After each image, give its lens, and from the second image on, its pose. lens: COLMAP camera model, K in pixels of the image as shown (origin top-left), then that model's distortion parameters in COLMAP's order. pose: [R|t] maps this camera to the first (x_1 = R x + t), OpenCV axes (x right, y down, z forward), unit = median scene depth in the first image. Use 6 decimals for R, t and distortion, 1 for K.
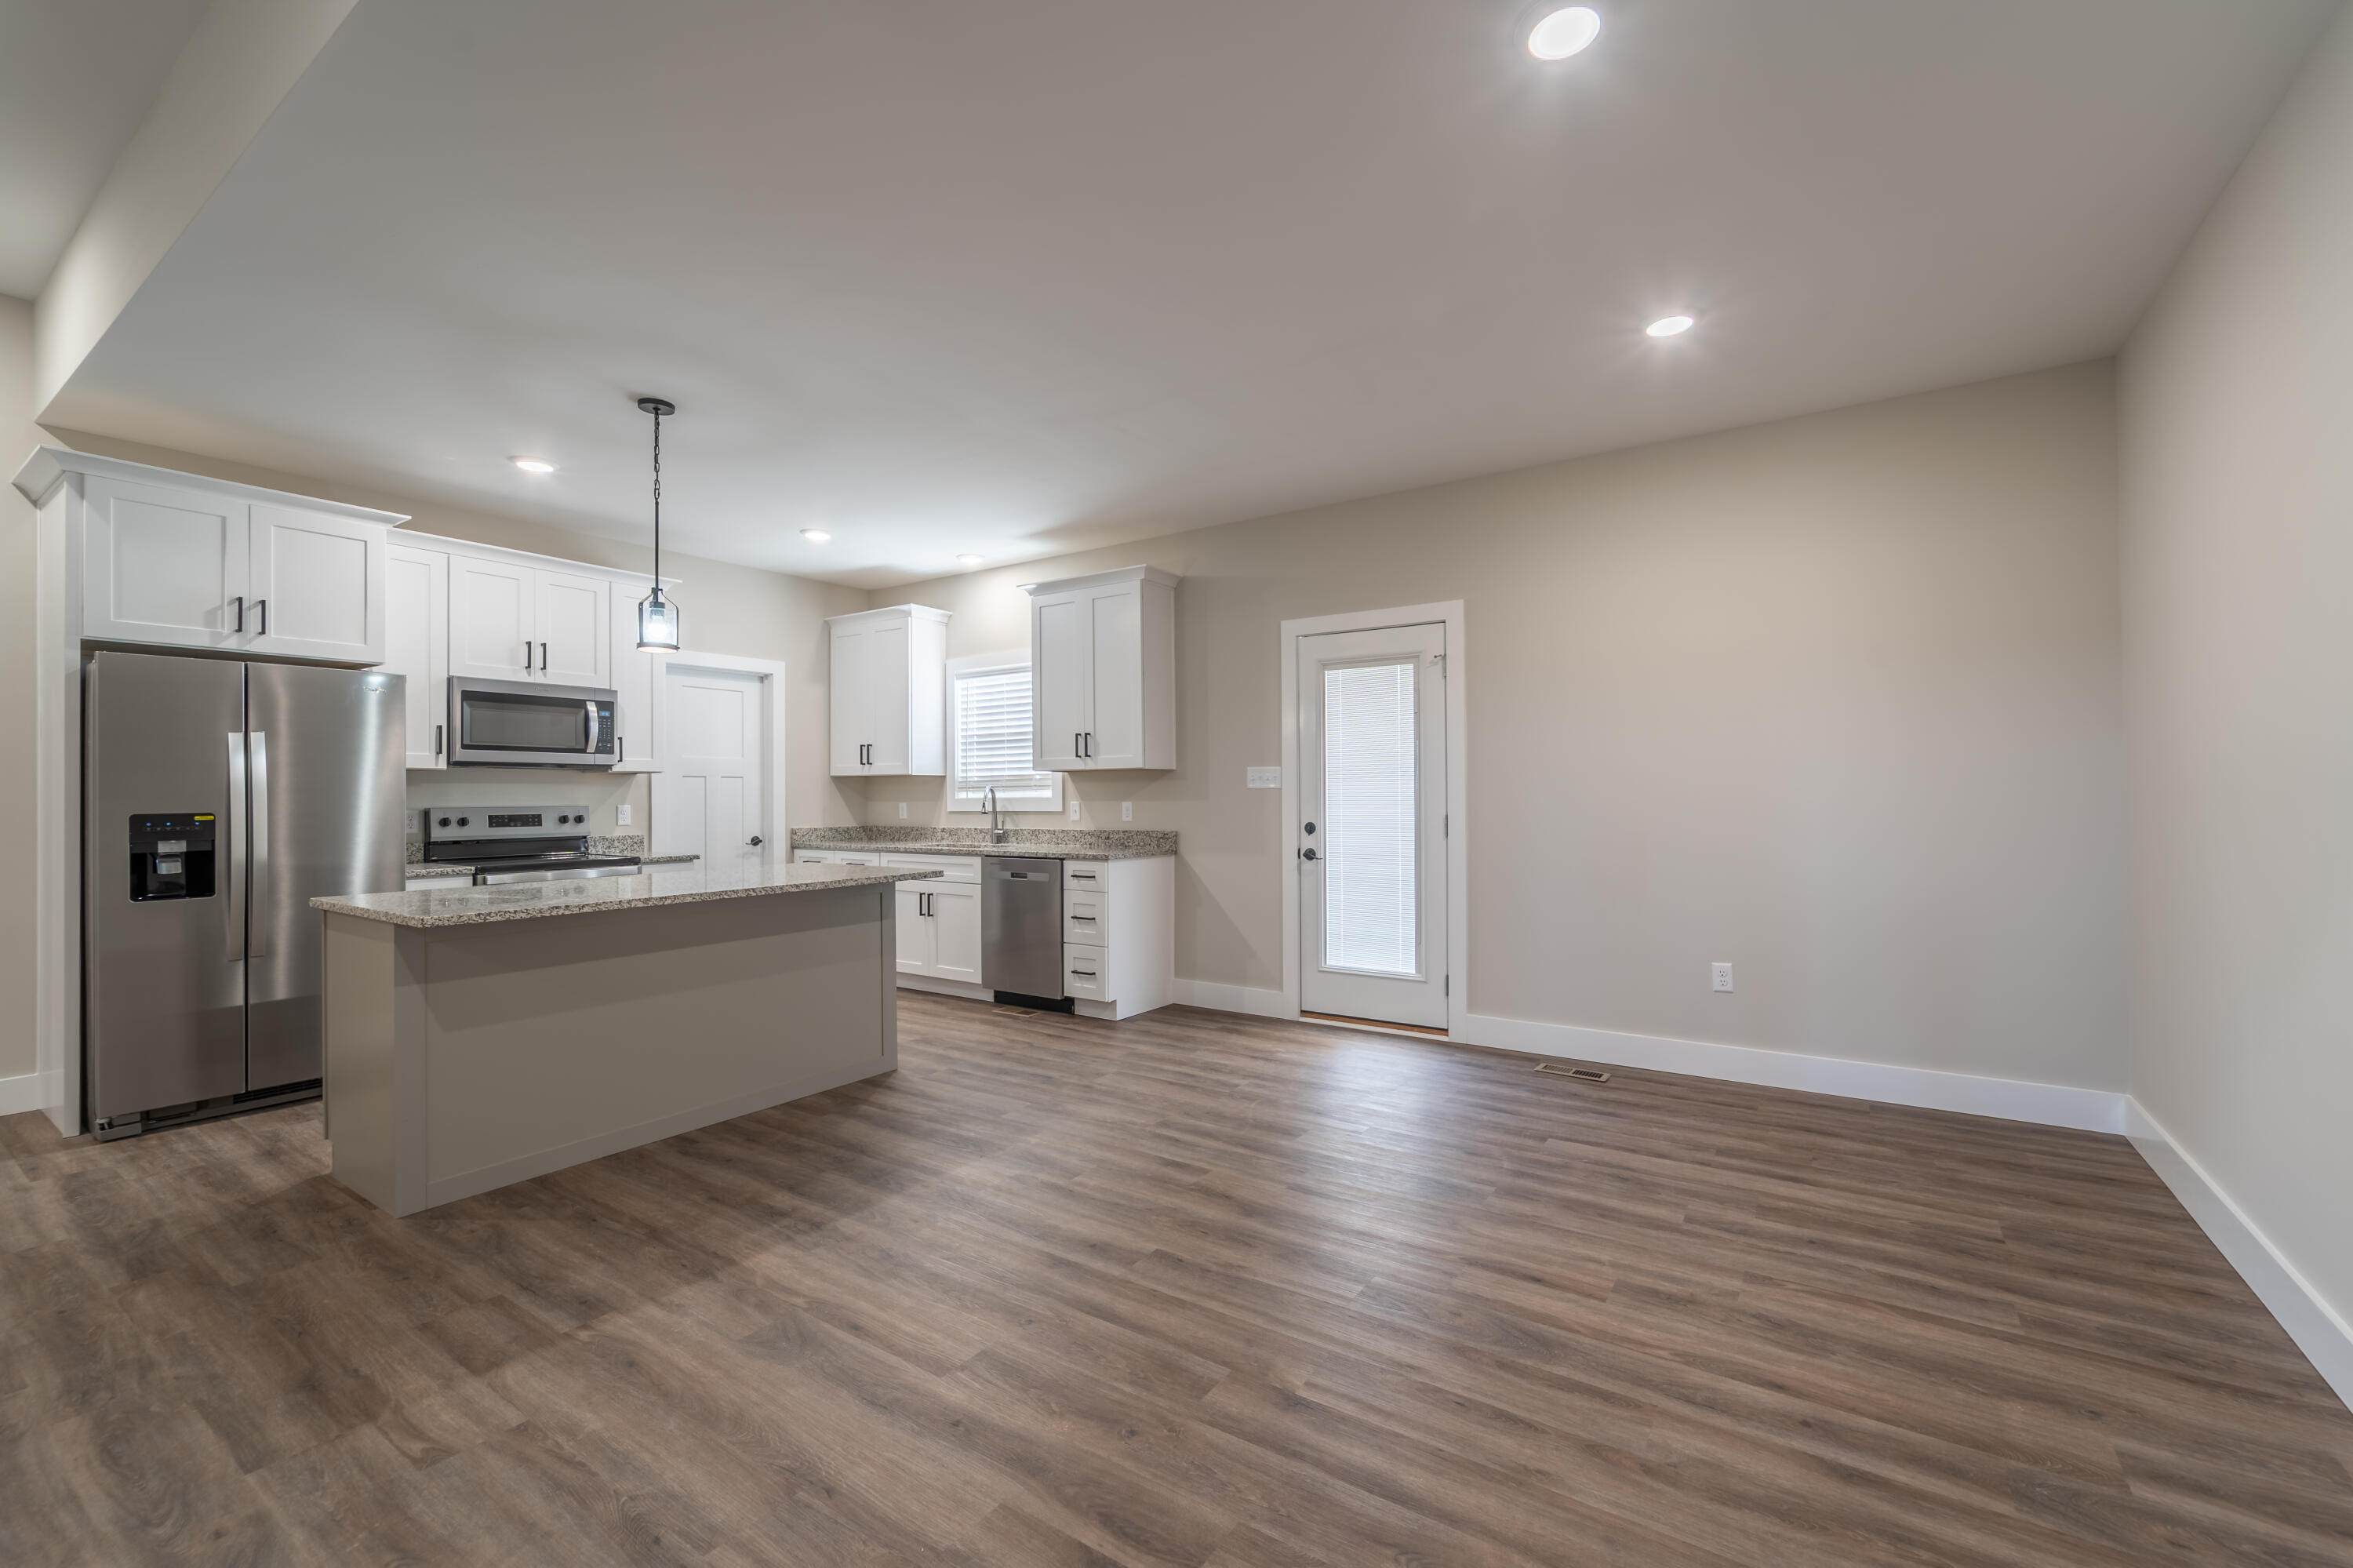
lens RADIAL K [[964.3, 0, 1178.6], [0, 964.3, 790.2], [0, 0, 1]] dist [0.008786, -0.004756]
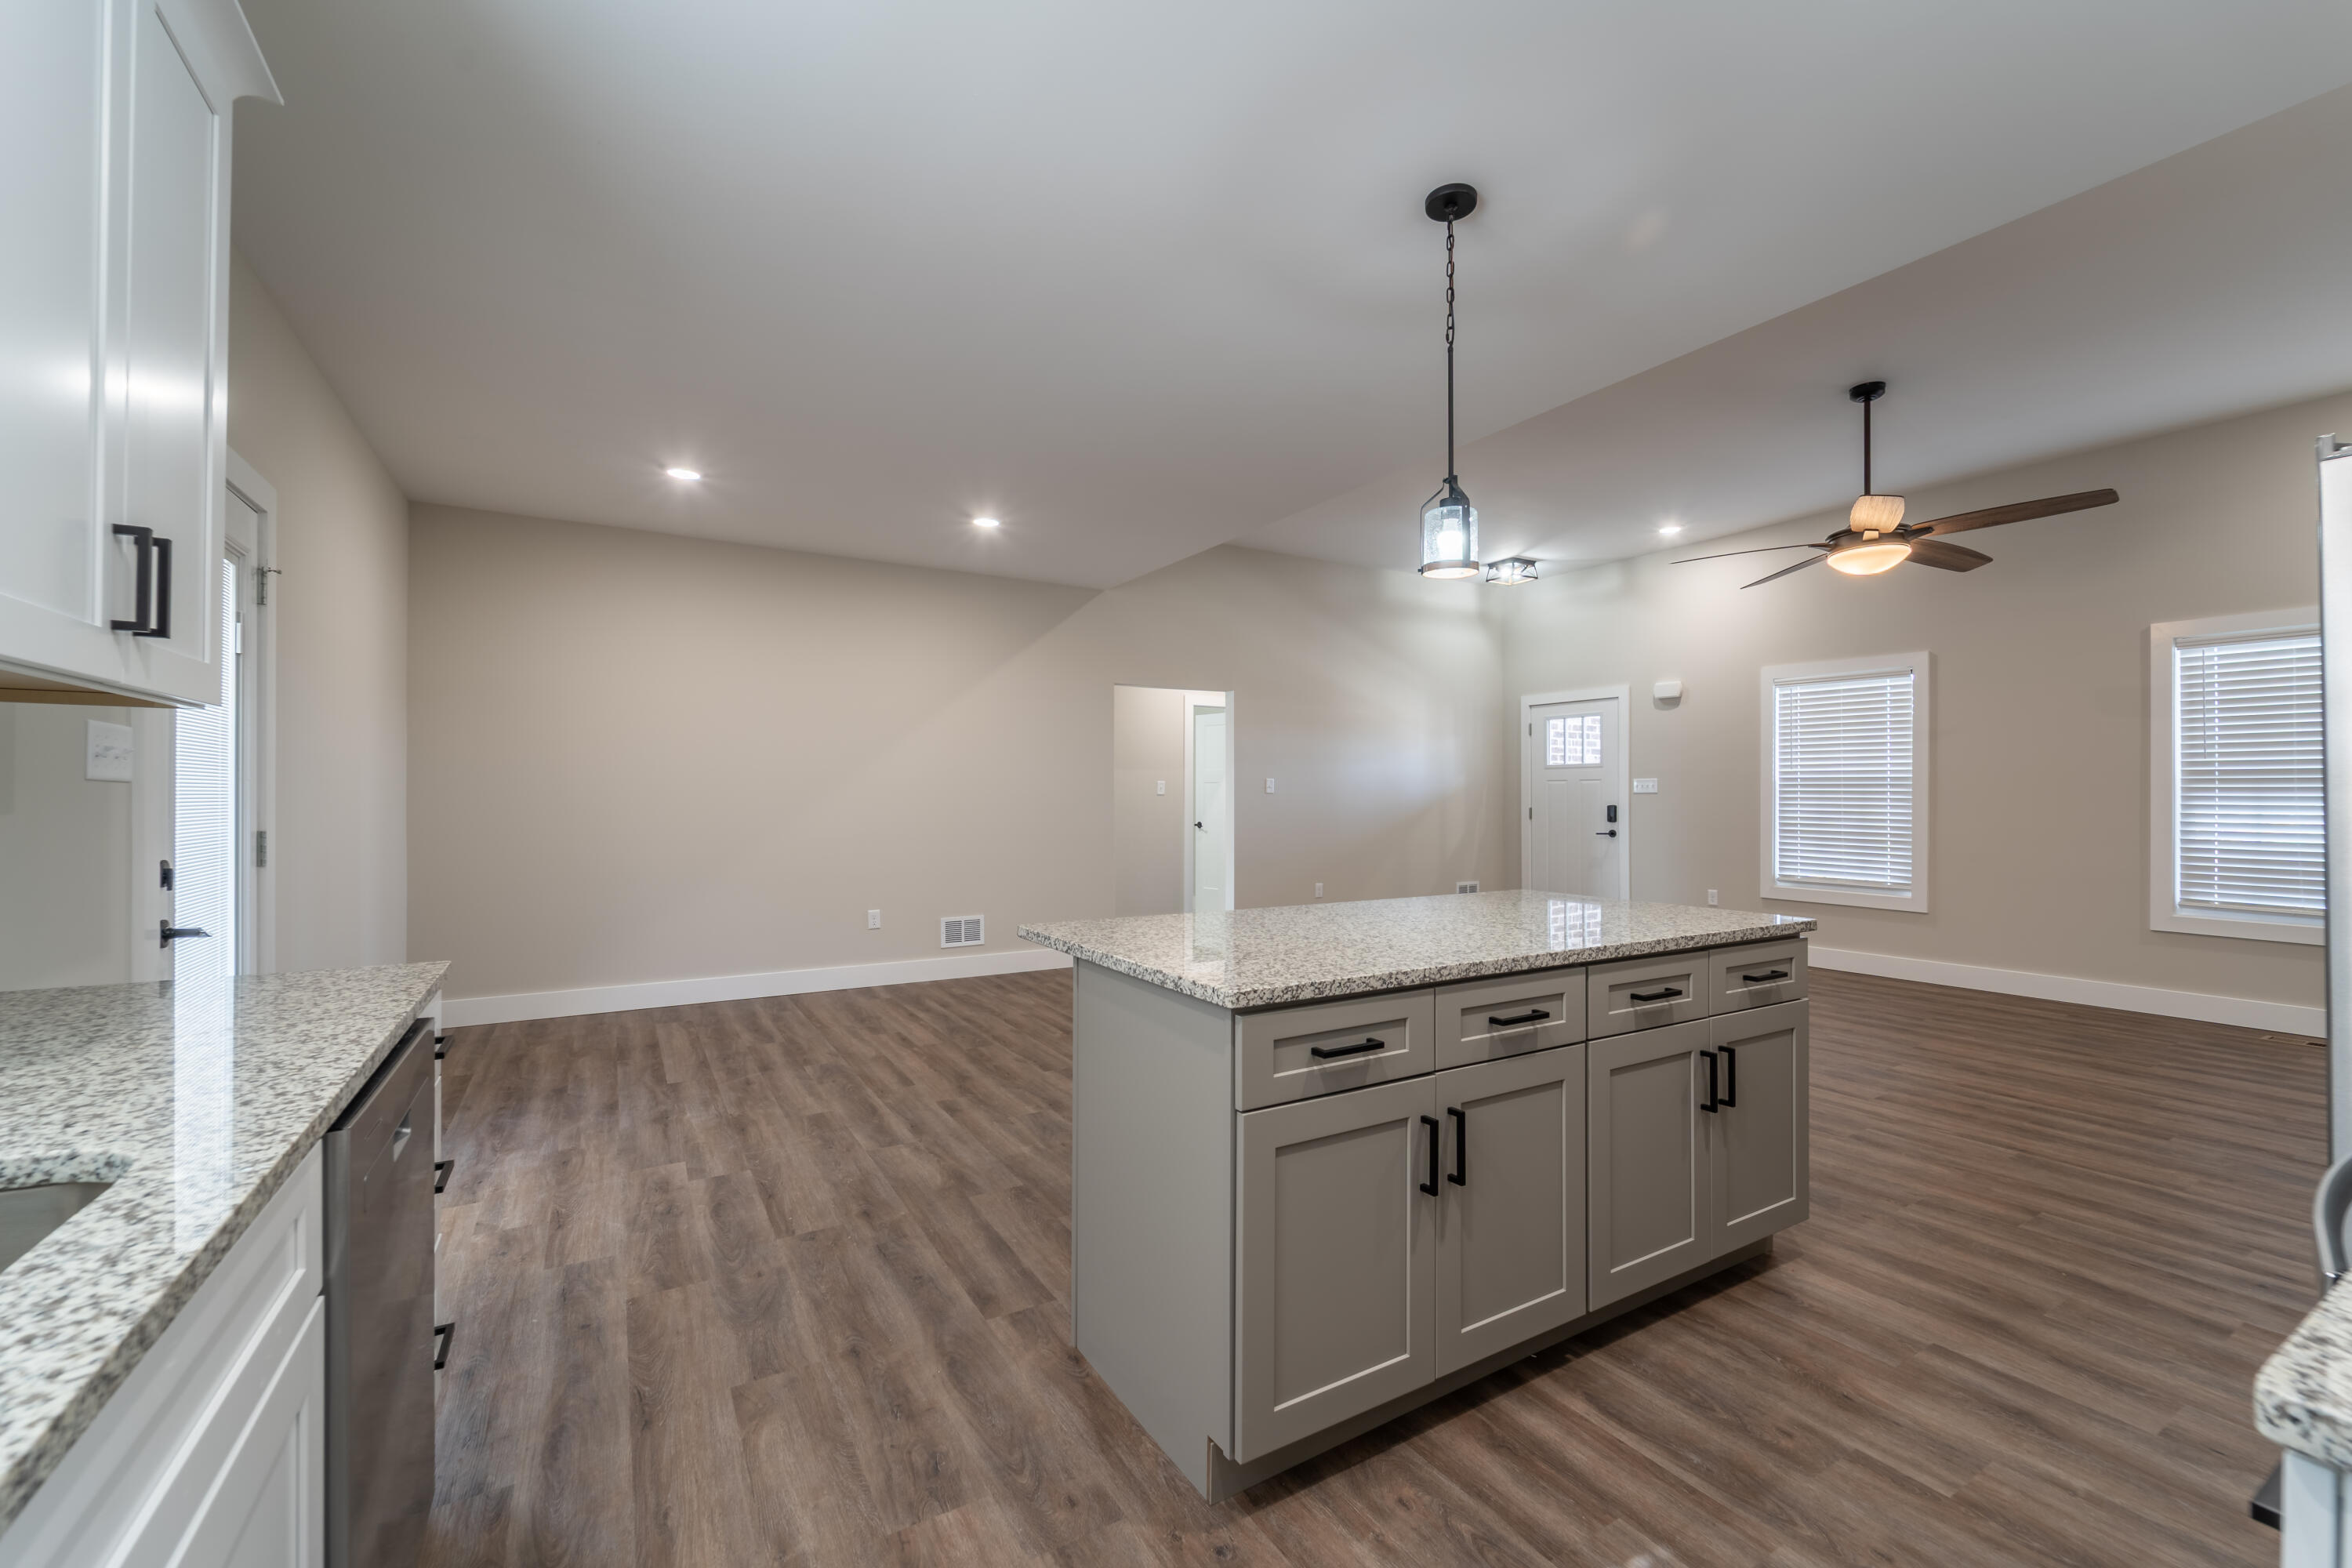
lens RADIAL K [[963.9, 0, 1191.5], [0, 963.9, 781.3], [0, 0, 1]] dist [0.008786, -0.004756]
pose [[-0.913110, 0.012407, 0.407525, -0.459770], [0.002370, 0.999681, -0.025126, 0.010137], [-0.407707, -0.021977, -0.912848, 1.194056]]
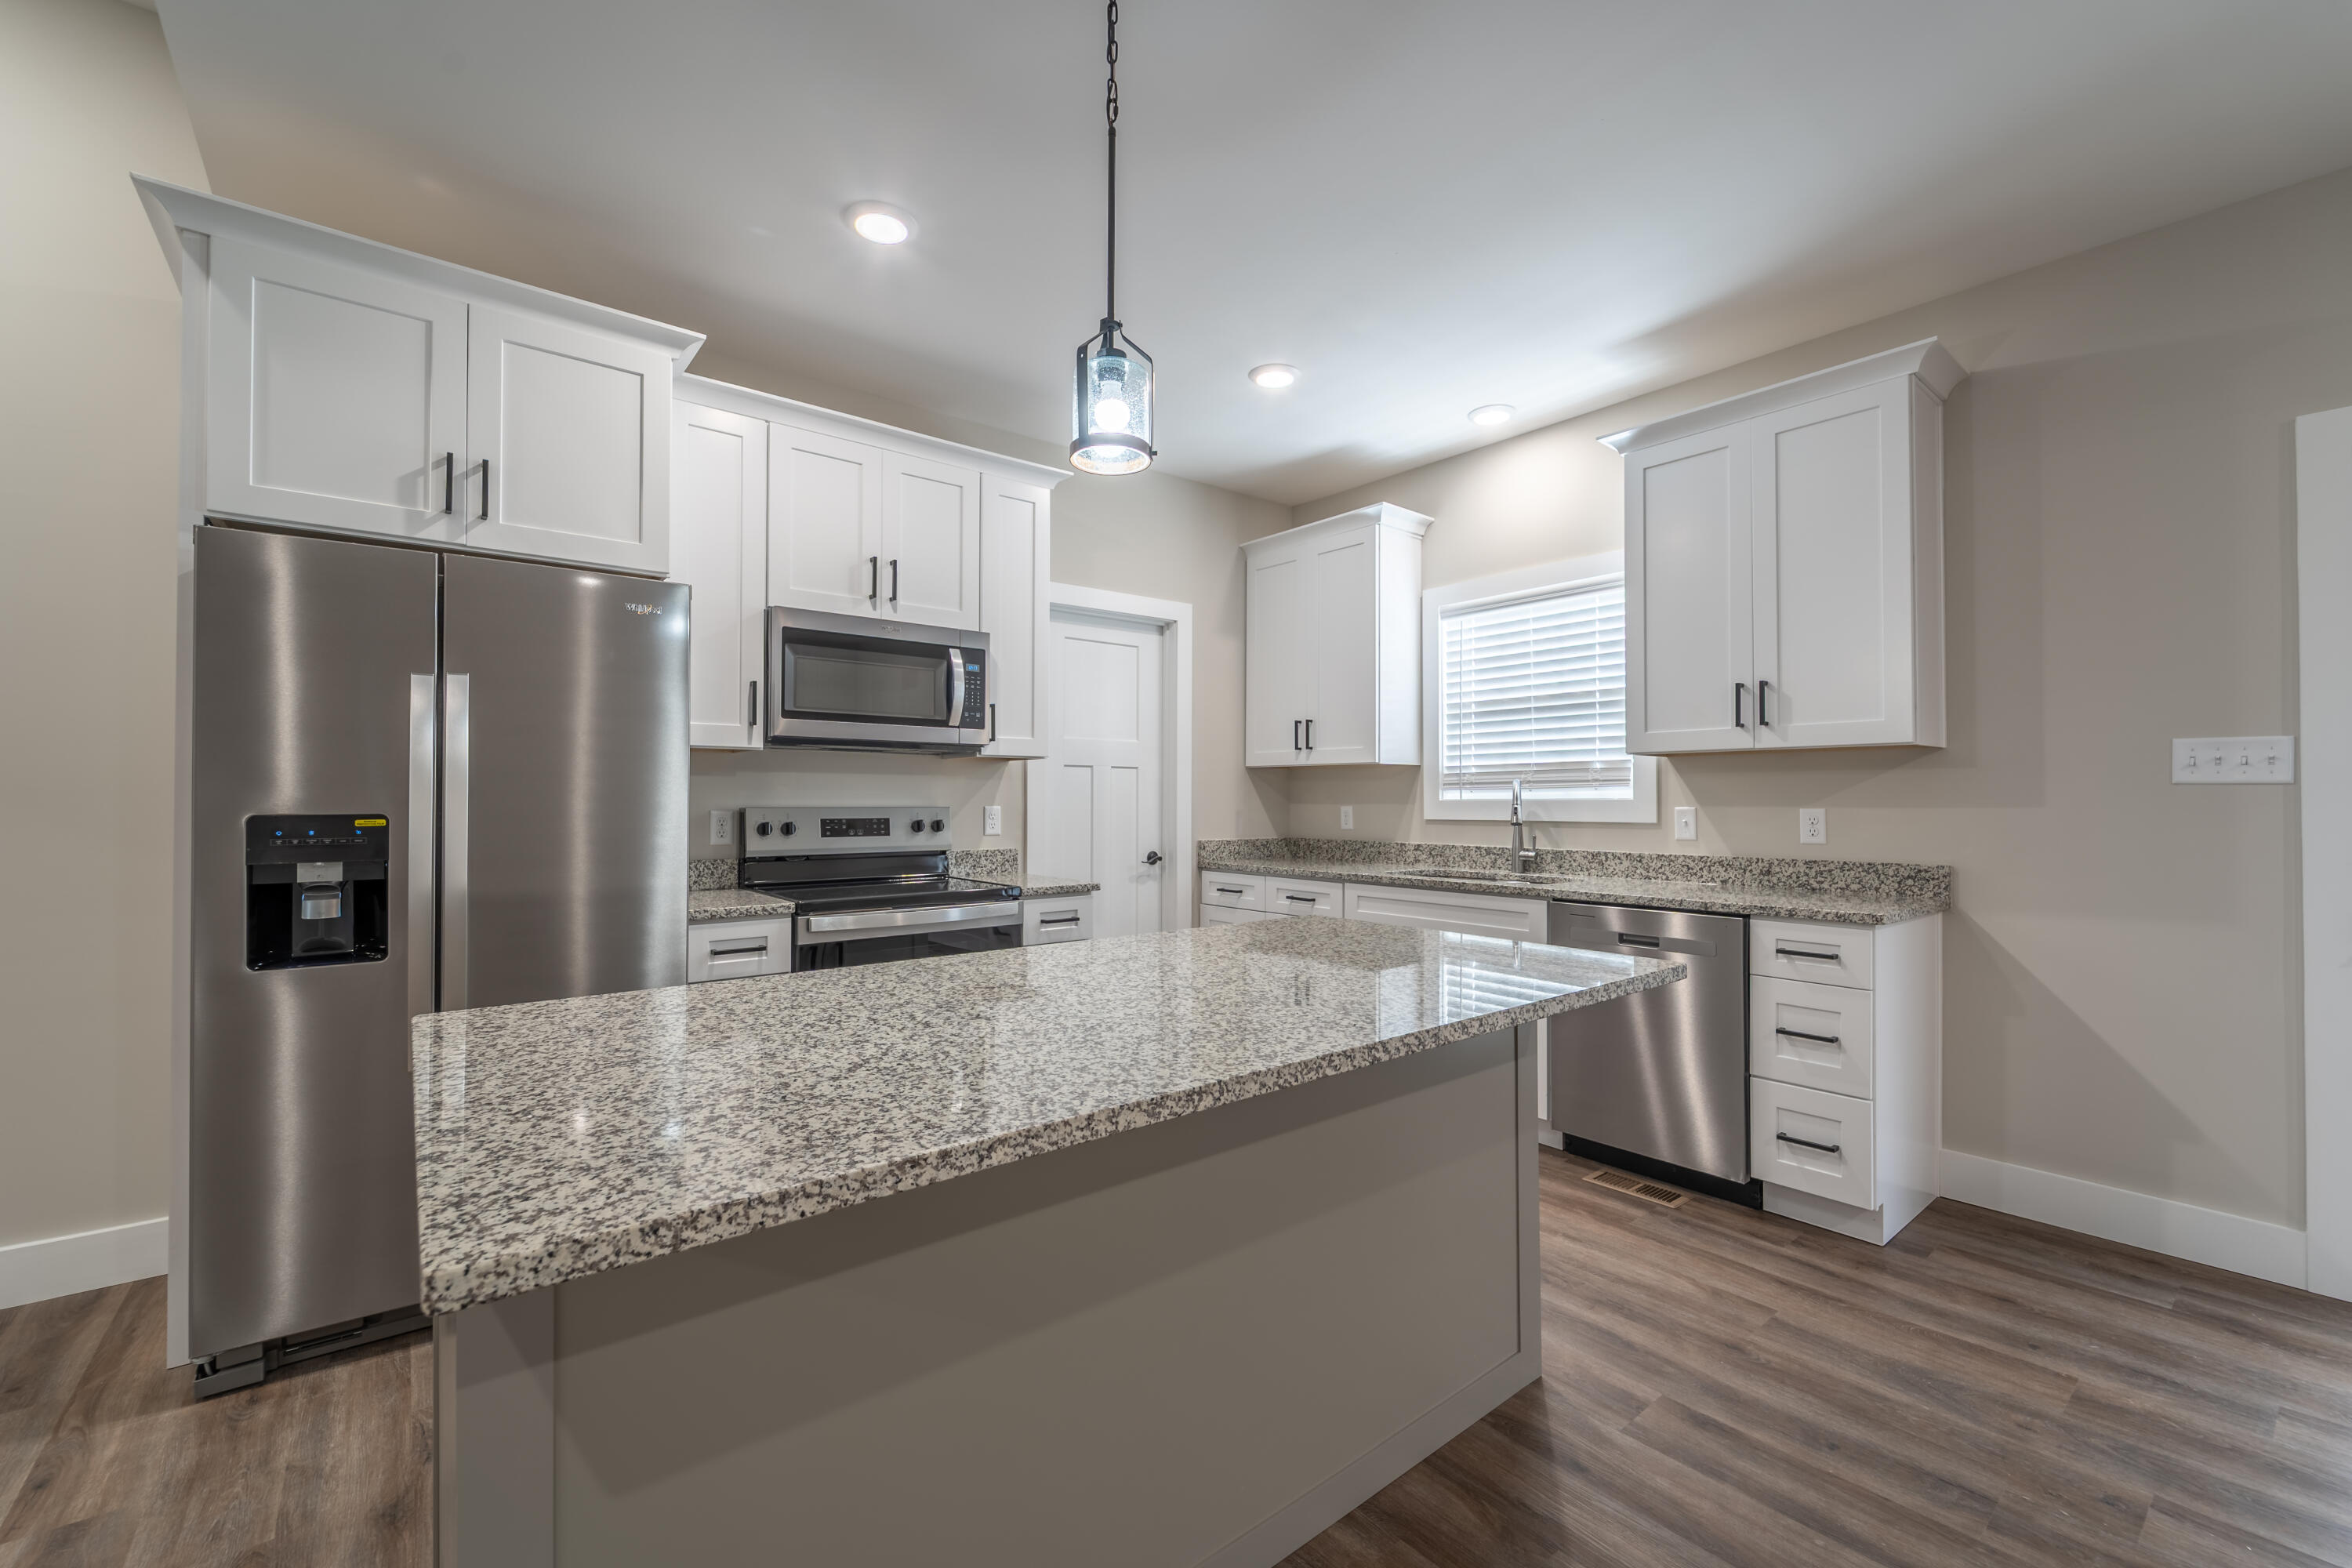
lens RADIAL K [[963.9, 0, 1188.9], [0, 963.9, 790.4], [0, 0, 1]] dist [0.008786, -0.004756]
pose [[0.959337, 0.004618, -0.282226, -0.269871], [-0.005577, 0.999981, -0.002592, 0.005991], [0.282209, 0.004060, 0.959344, 0.416266]]
